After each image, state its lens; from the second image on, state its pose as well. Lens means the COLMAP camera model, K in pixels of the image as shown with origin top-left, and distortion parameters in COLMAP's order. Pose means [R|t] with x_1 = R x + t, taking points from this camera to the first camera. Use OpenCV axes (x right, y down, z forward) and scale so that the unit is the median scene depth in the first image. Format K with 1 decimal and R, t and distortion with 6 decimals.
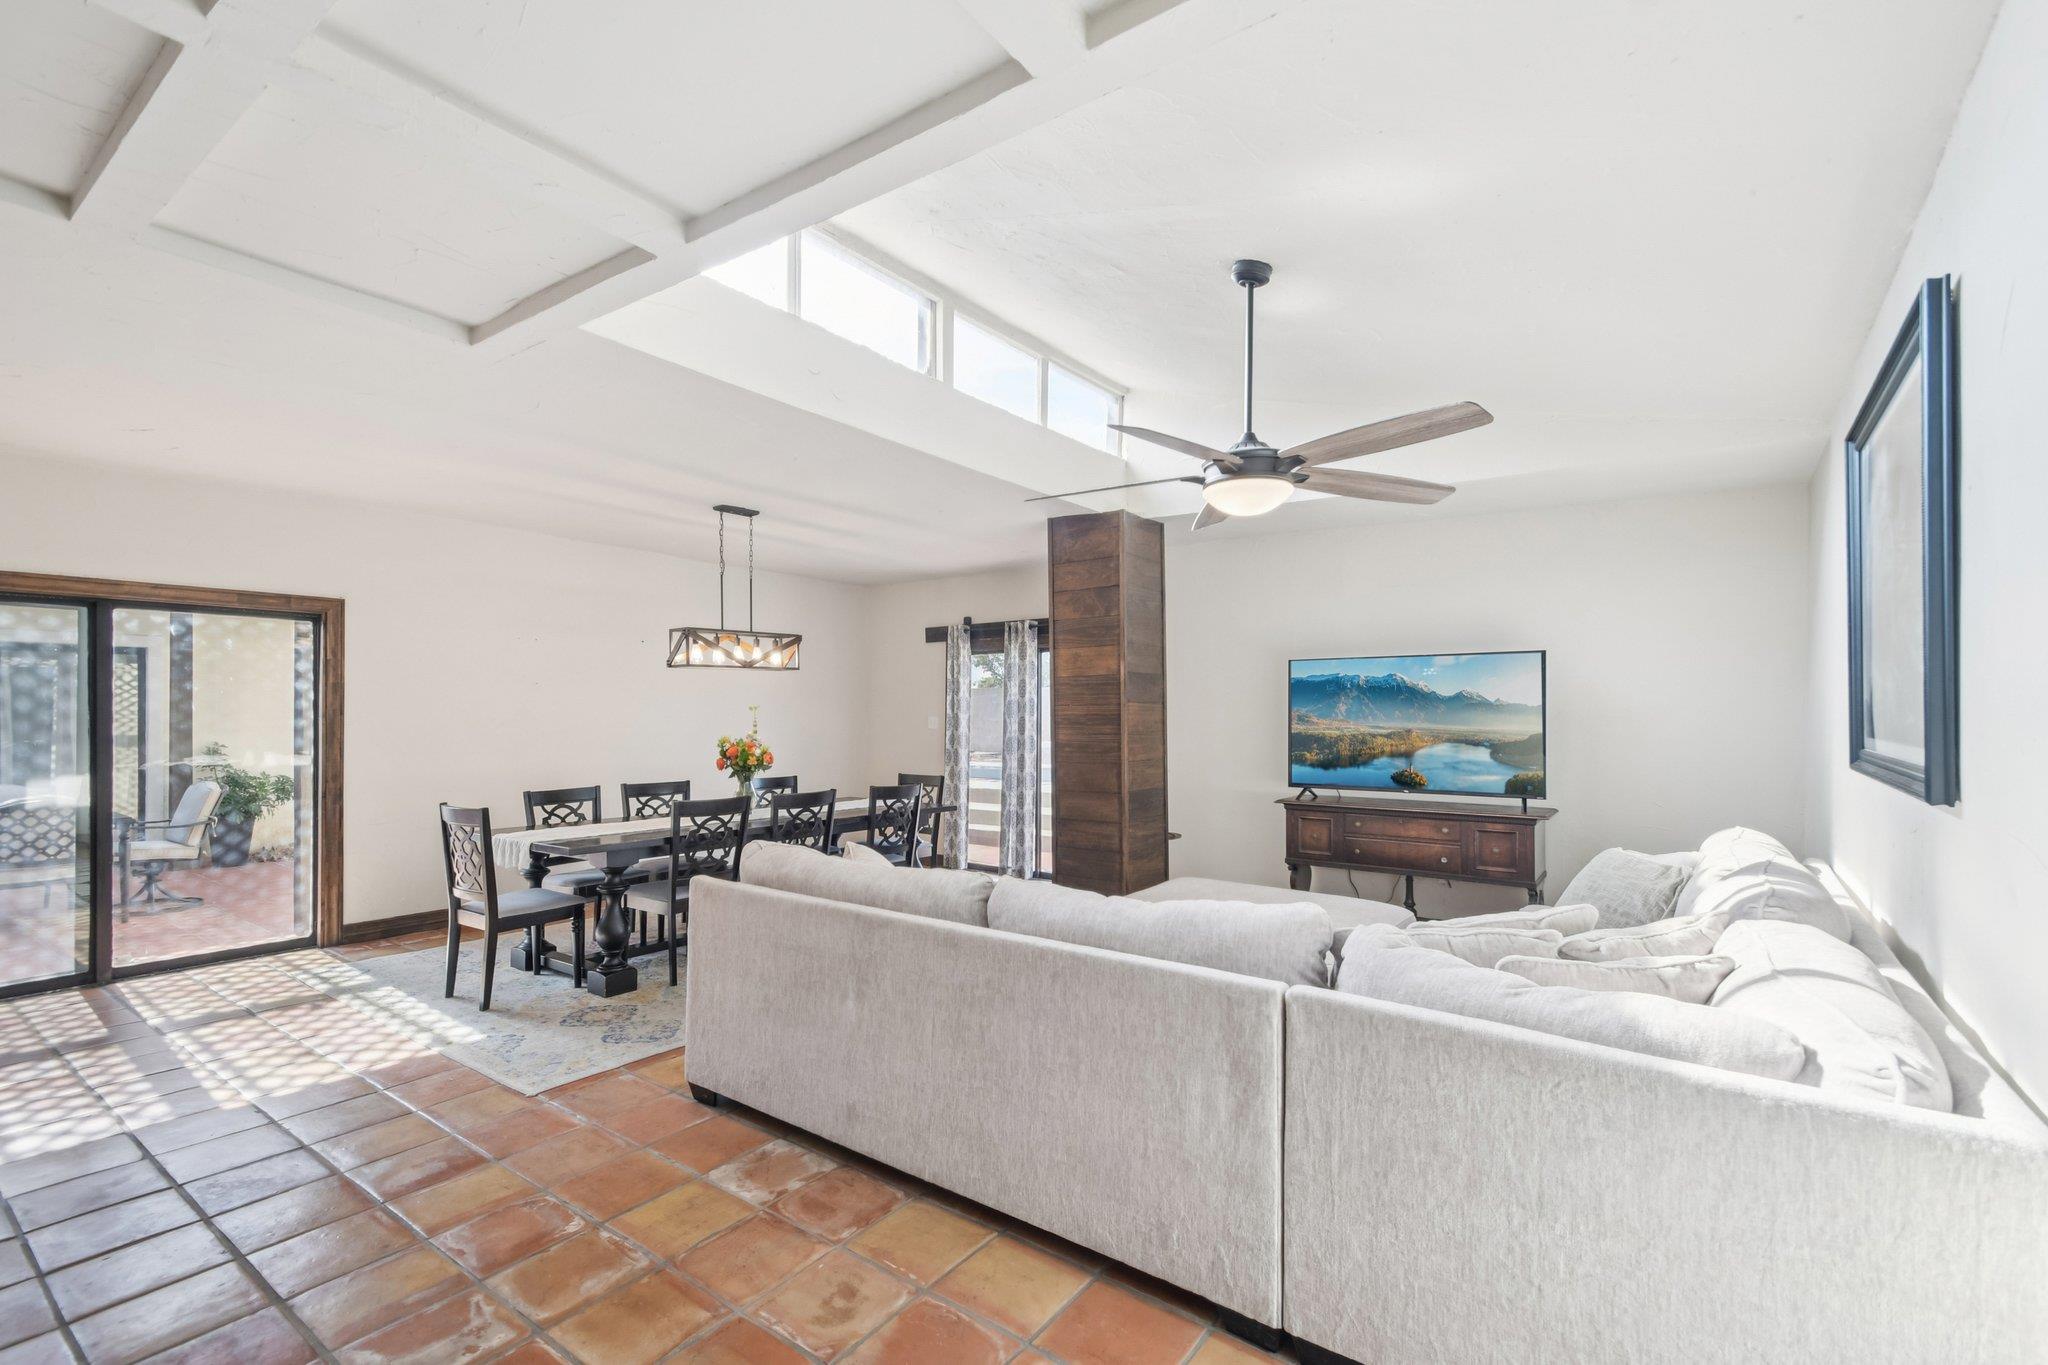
lens RADIAL K [[862.3, 0, 967.0], [0, 862.3, 723.7], [0, 0, 1]] dist [0.000433, -0.000011]
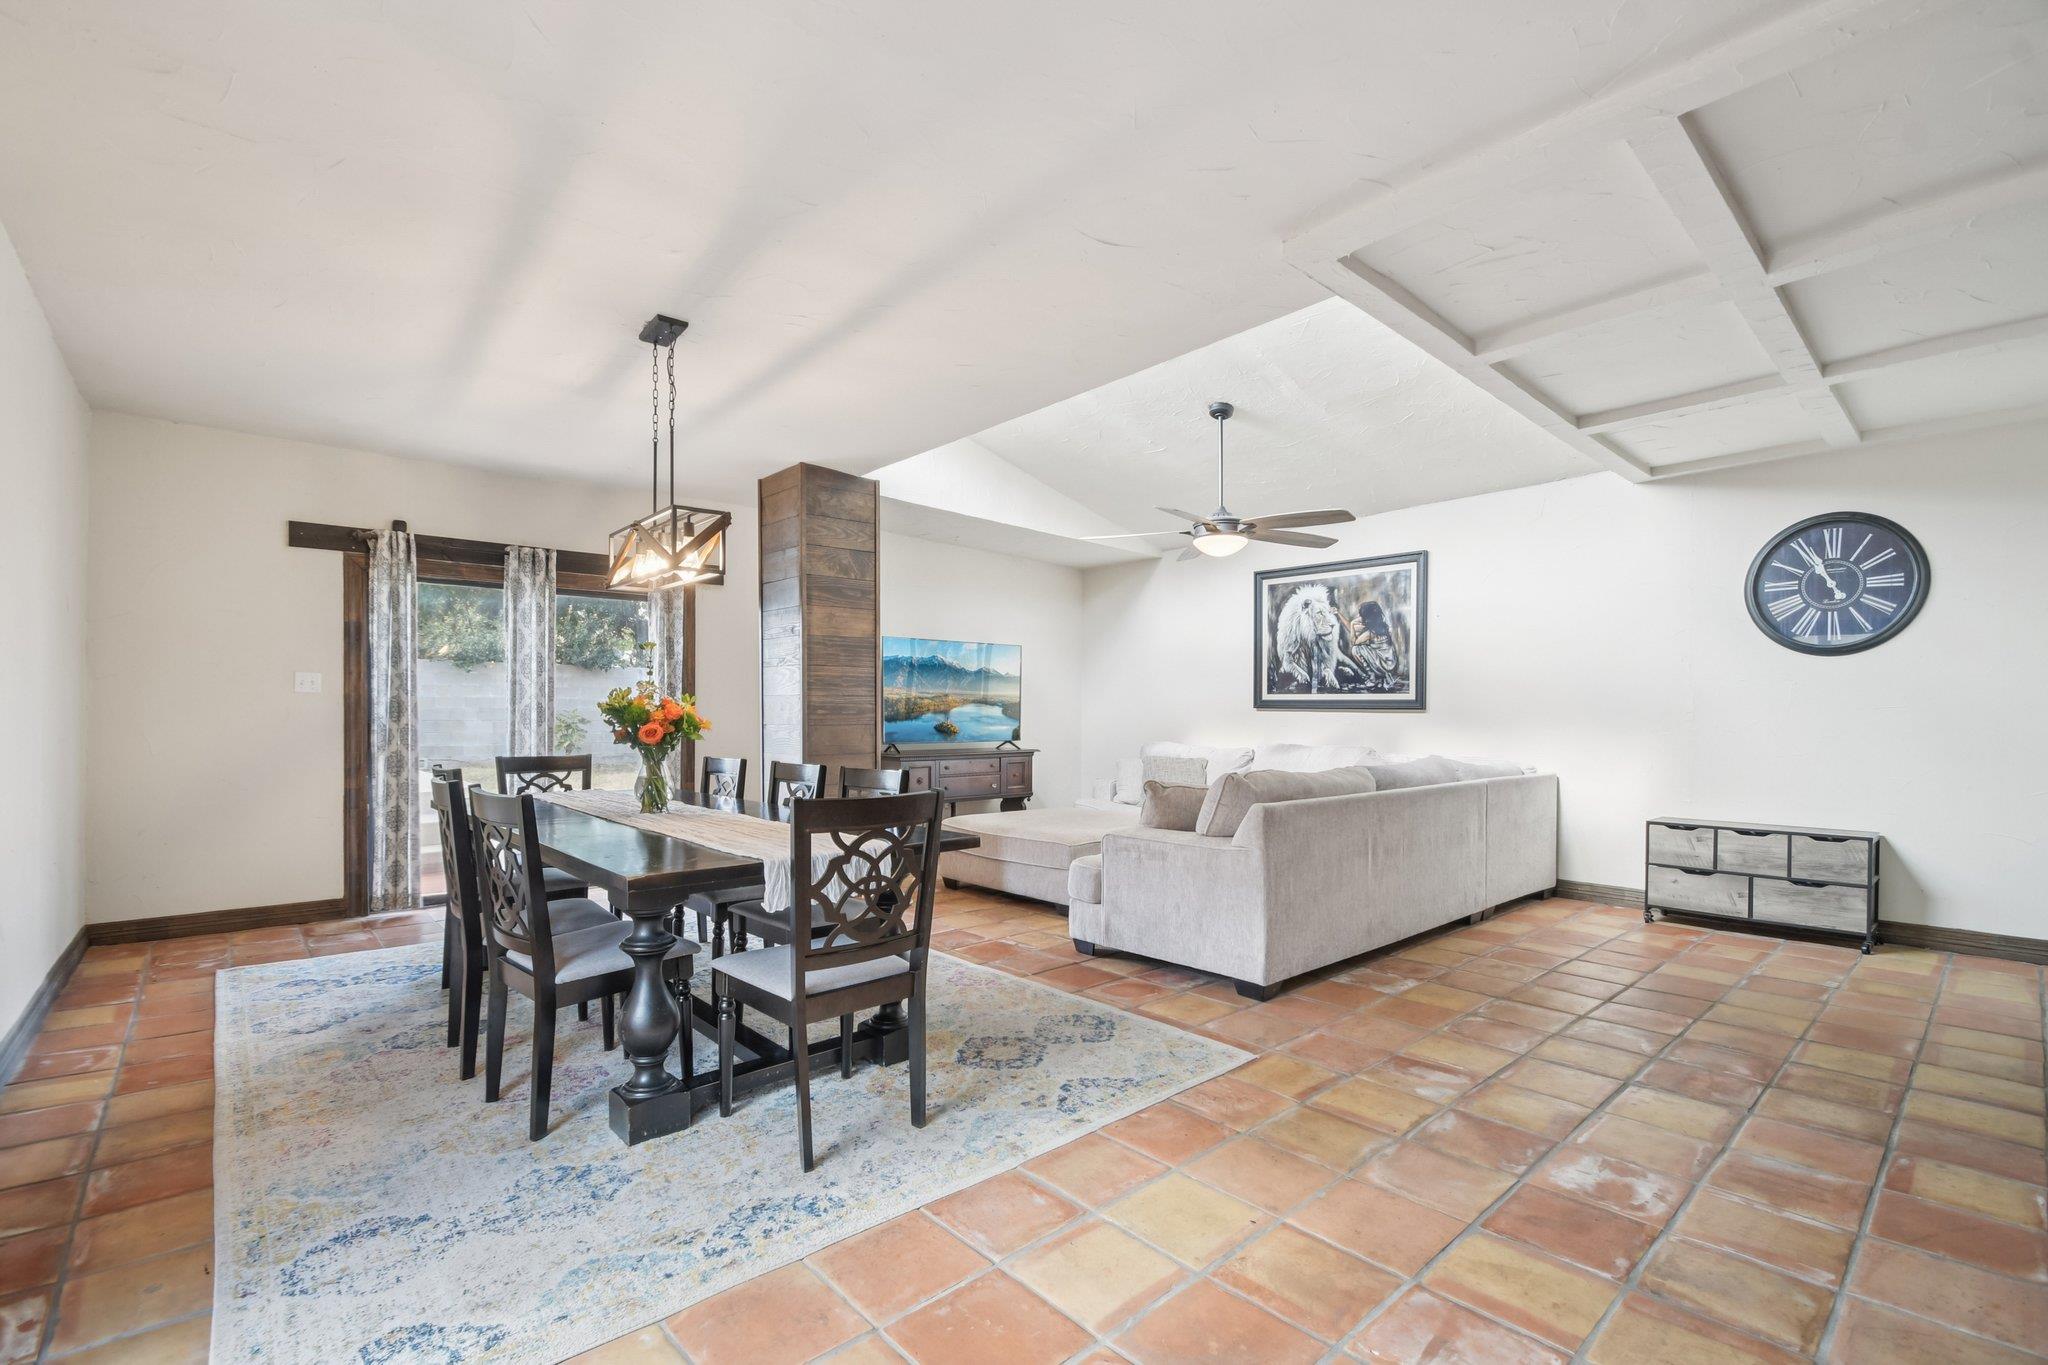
lens RADIAL K [[907.5, 0, 1032.2], [0, 907.5, 710.5], [0, 0, 1]] dist [0.000642, -0.000002]
pose [[0.212113, -0.004724, 0.977234, -0.897327], [0.000523, 0.999989, 0.004720, 0.026924], [-0.977245, -0.000490, 0.212113, 0.604482]]
